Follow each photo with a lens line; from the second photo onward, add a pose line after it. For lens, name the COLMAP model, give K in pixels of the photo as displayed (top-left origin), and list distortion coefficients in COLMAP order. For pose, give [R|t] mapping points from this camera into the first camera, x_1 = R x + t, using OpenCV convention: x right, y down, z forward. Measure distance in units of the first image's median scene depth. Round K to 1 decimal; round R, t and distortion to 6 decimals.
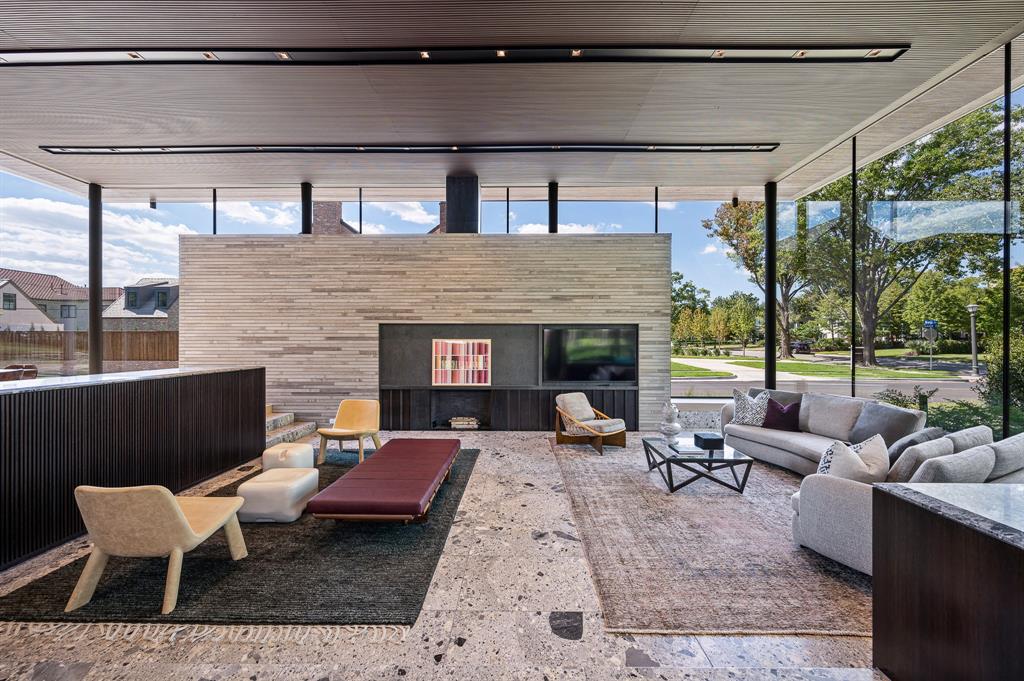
lens RADIAL K [[402.6, 0, 514.5], [0, 402.6, 340.7], [0, 0, 1]] dist [-0.008904, -0.000062]
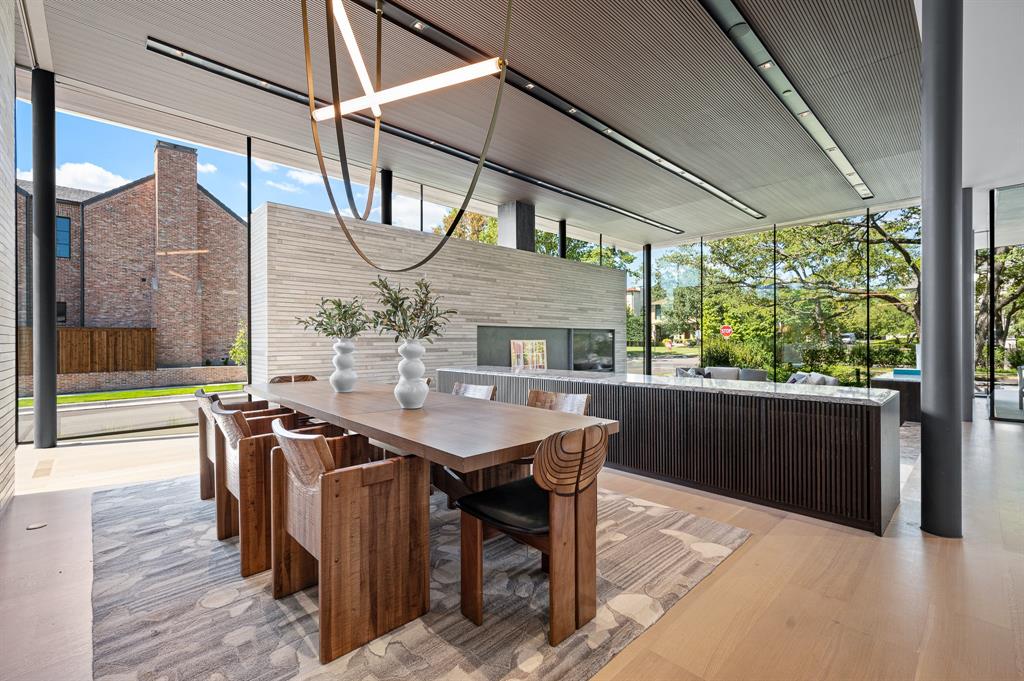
lens RADIAL K [[469.1, 0, 515.1], [0, 469.1, 341.7], [0, 0, 1]] dist [0.000258, -0.000010]
pose [[0.706752, -0.003828, 0.707451, -1.151351], [-0.002481, 0.999966, 0.007889, -0.010118], [-0.707457, -0.007331, 0.706719, 0.044794]]
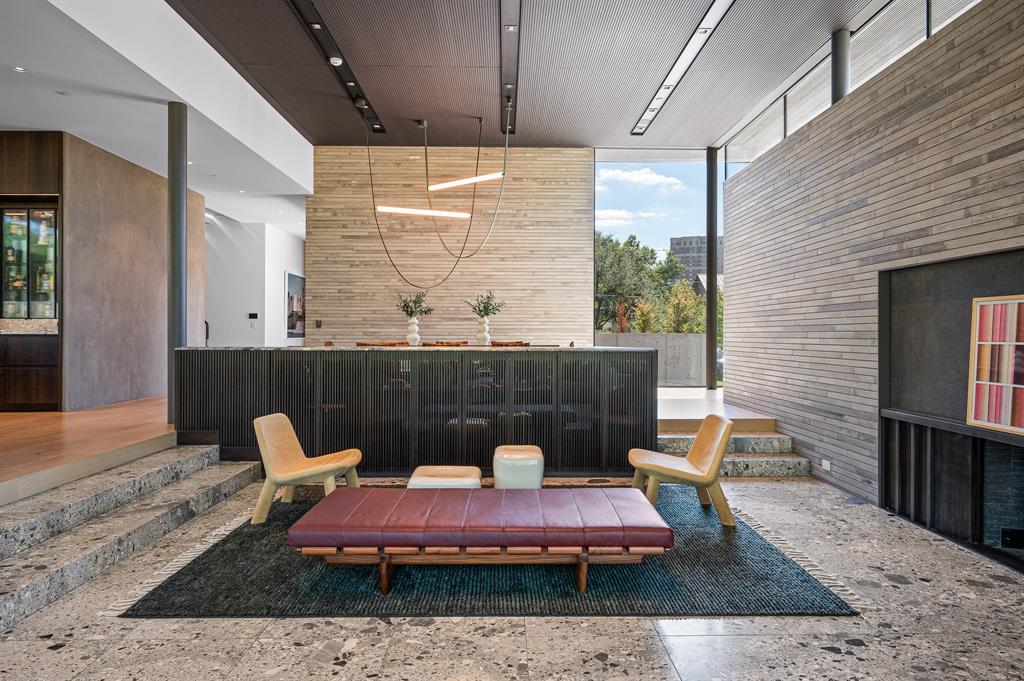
lens RADIAL K [[620.8, 0, 512.6], [0, 620.8, 338.0], [0, 0, 1]] dist [0.002733, 0.000155]
pose [[0.026535, 0.006595, -0.999626, 0.354132], [0.002674, 0.999974, 0.006668, 0.026984], [0.999644, -0.002850, 0.026516, 0.568838]]
